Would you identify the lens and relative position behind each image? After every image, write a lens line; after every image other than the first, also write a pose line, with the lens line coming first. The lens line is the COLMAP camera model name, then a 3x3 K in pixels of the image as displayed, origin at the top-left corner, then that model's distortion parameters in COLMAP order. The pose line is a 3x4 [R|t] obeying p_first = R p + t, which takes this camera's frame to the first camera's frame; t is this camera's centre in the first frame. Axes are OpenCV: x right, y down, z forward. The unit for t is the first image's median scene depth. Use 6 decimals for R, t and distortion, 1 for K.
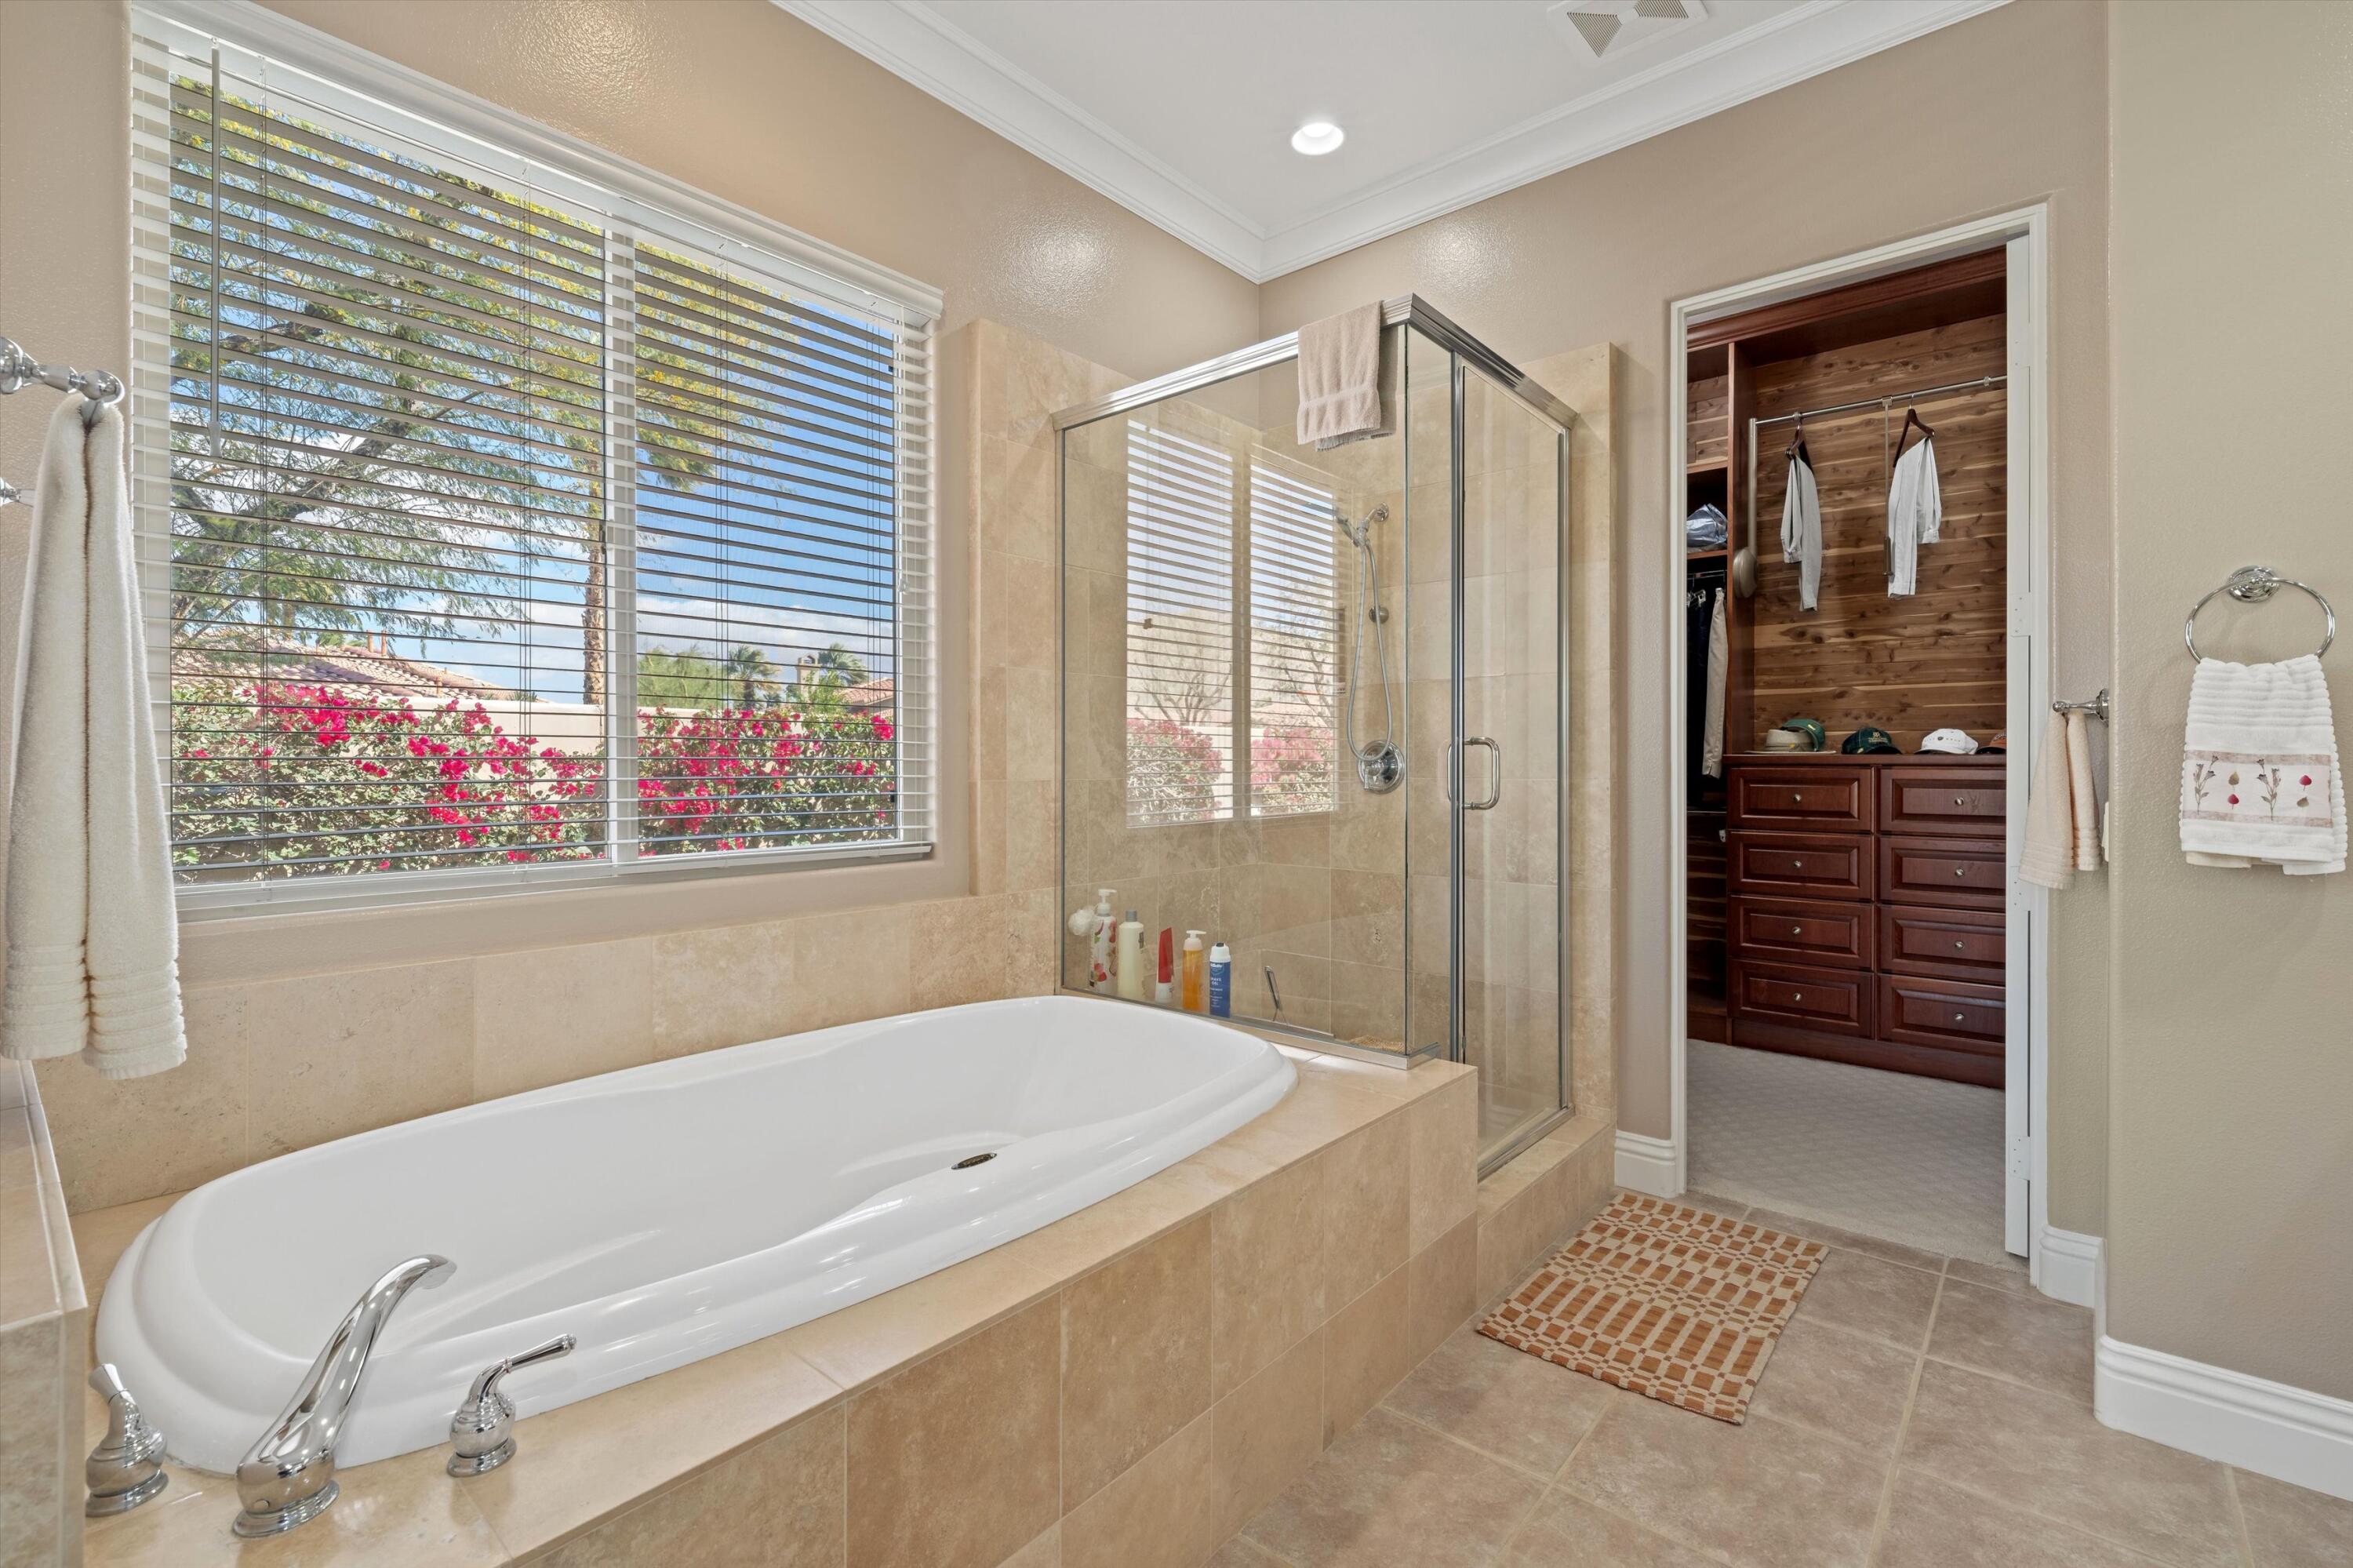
lens RADIAL K [[1043.5, 0, 1184.5], [0, 1043.5, 762.4], [0, 0, 1]] dist [0.000075, 0.000769]
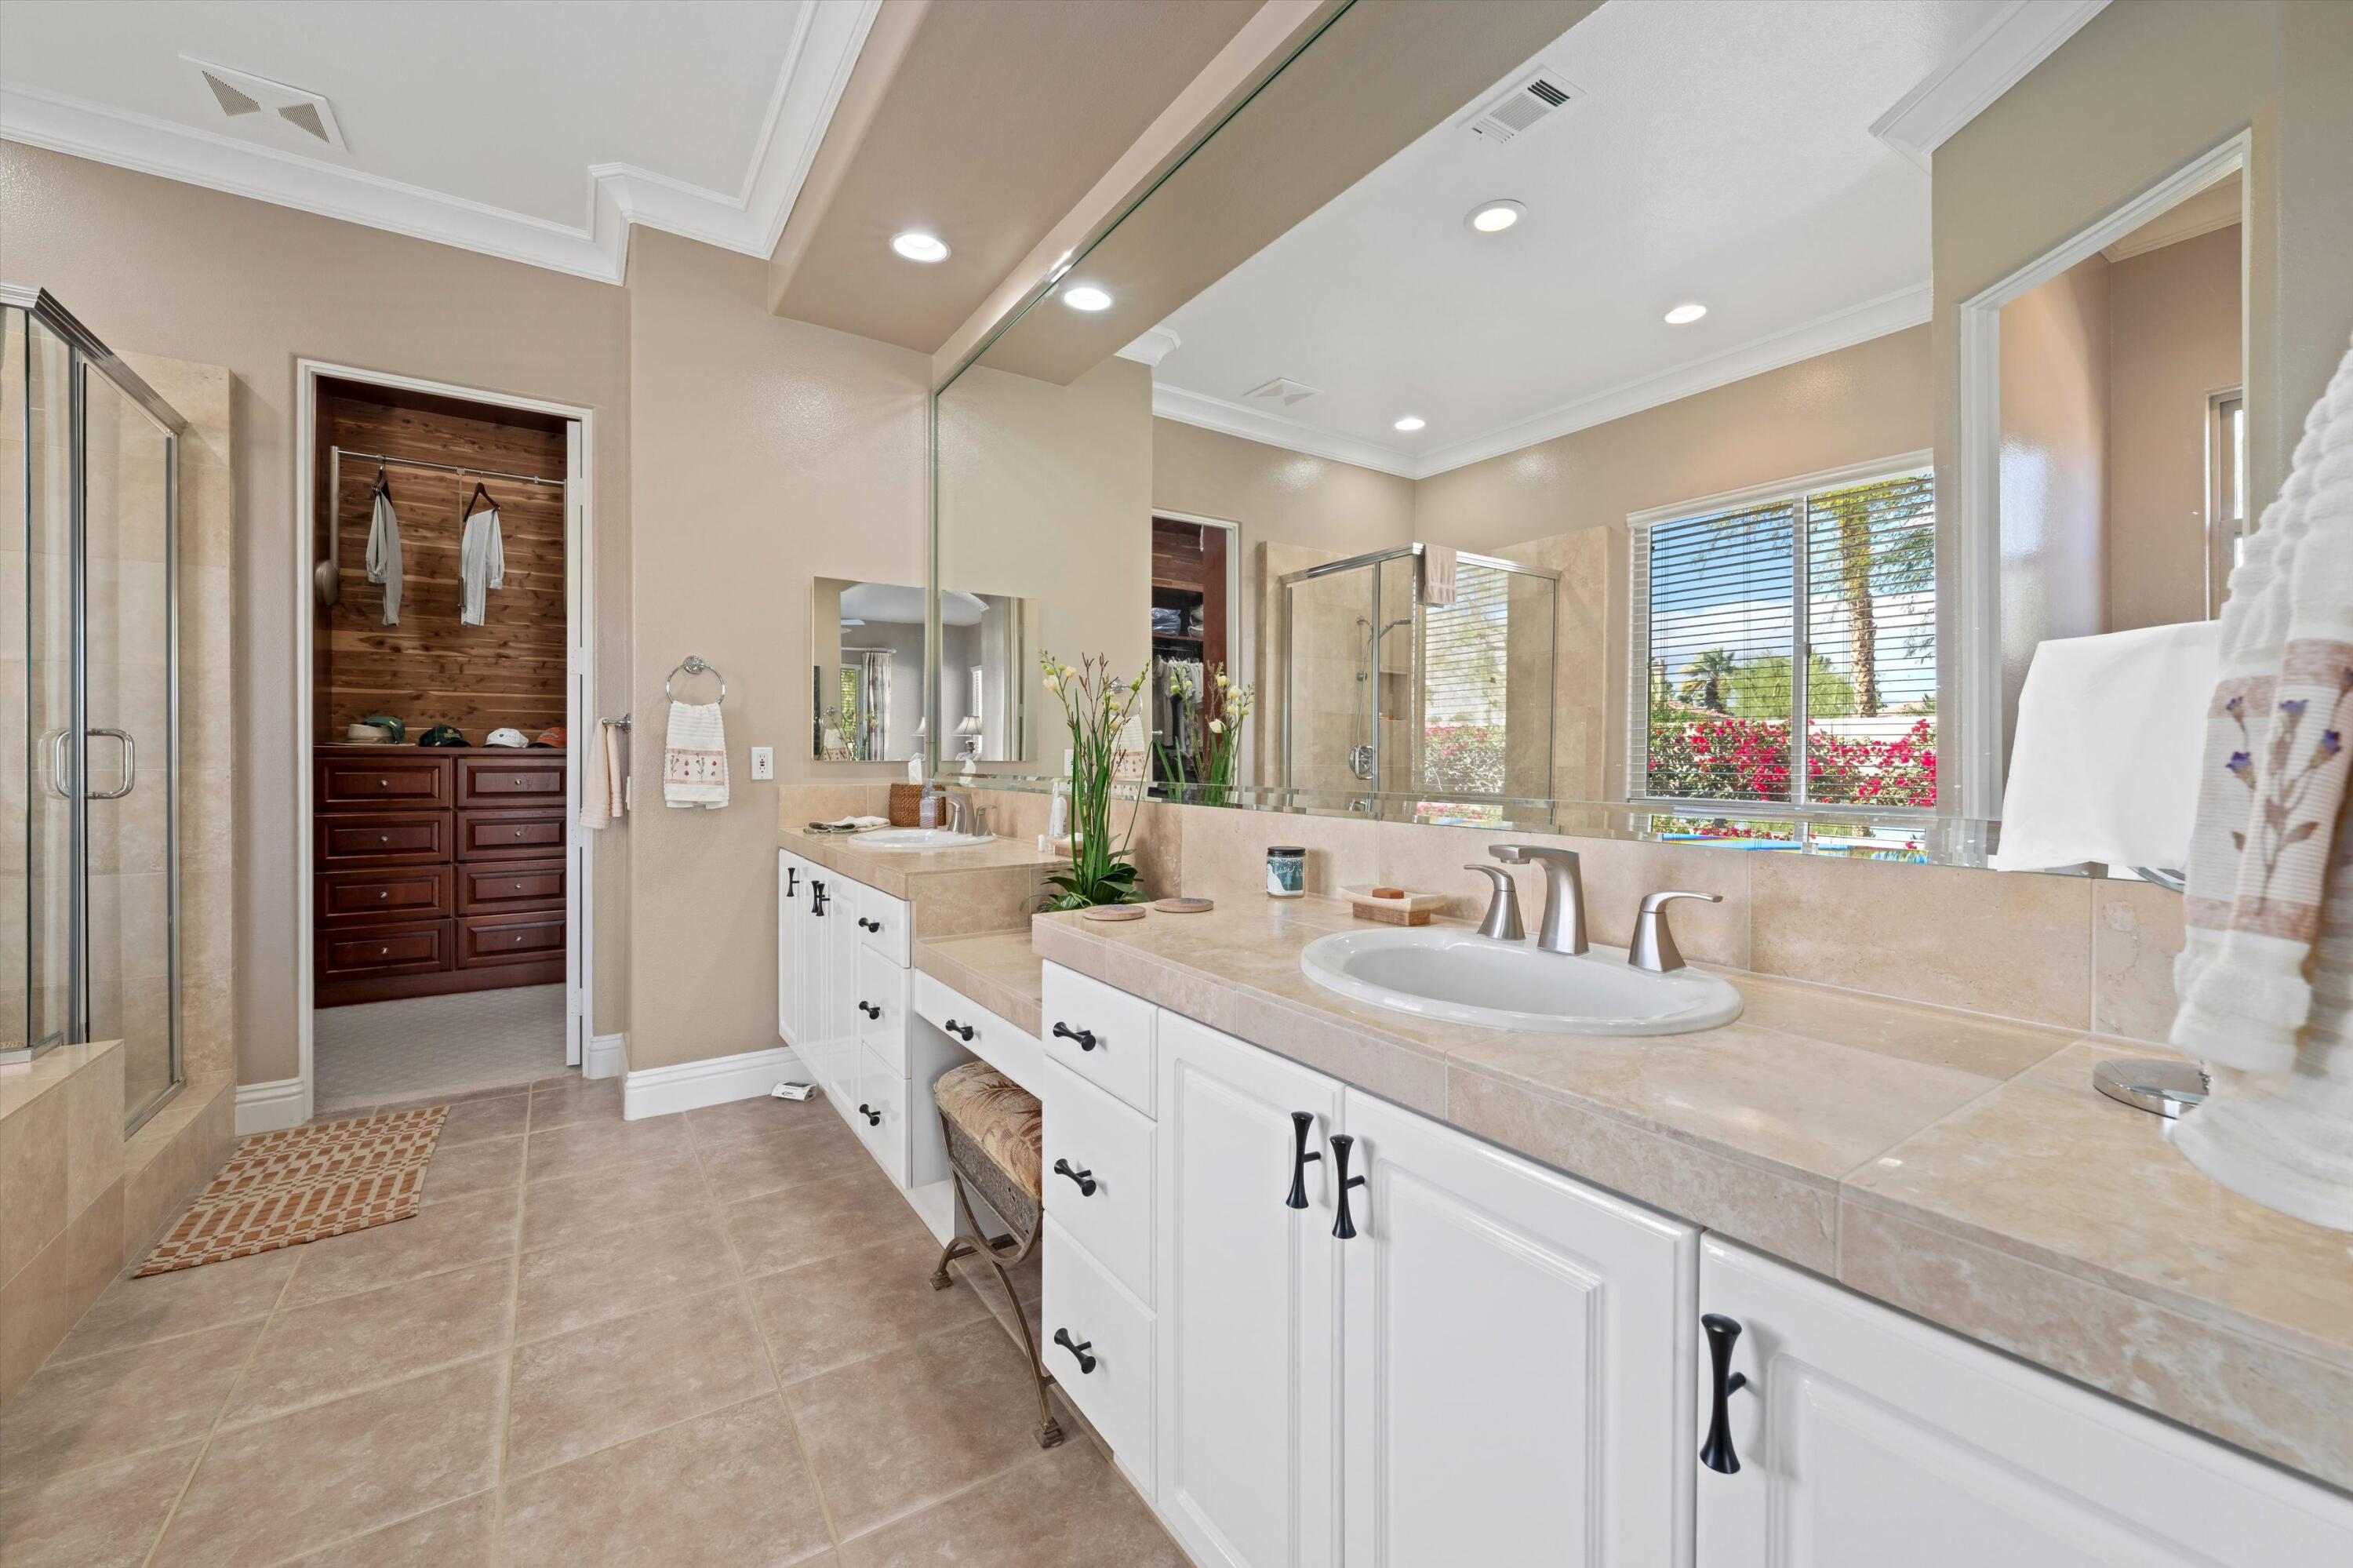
lens RADIAL K [[950.3, 0, 1186.6], [0, 950.3, 759.9], [0, 0, 1]] dist [0.001113, -0.000090]
pose [[0.277144, -0.003589, 0.960822, -0.280343], [-0.003876, 0.999981, 0.004854, -0.001487], [-0.960821, -0.005069, 0.277124, -0.247372]]
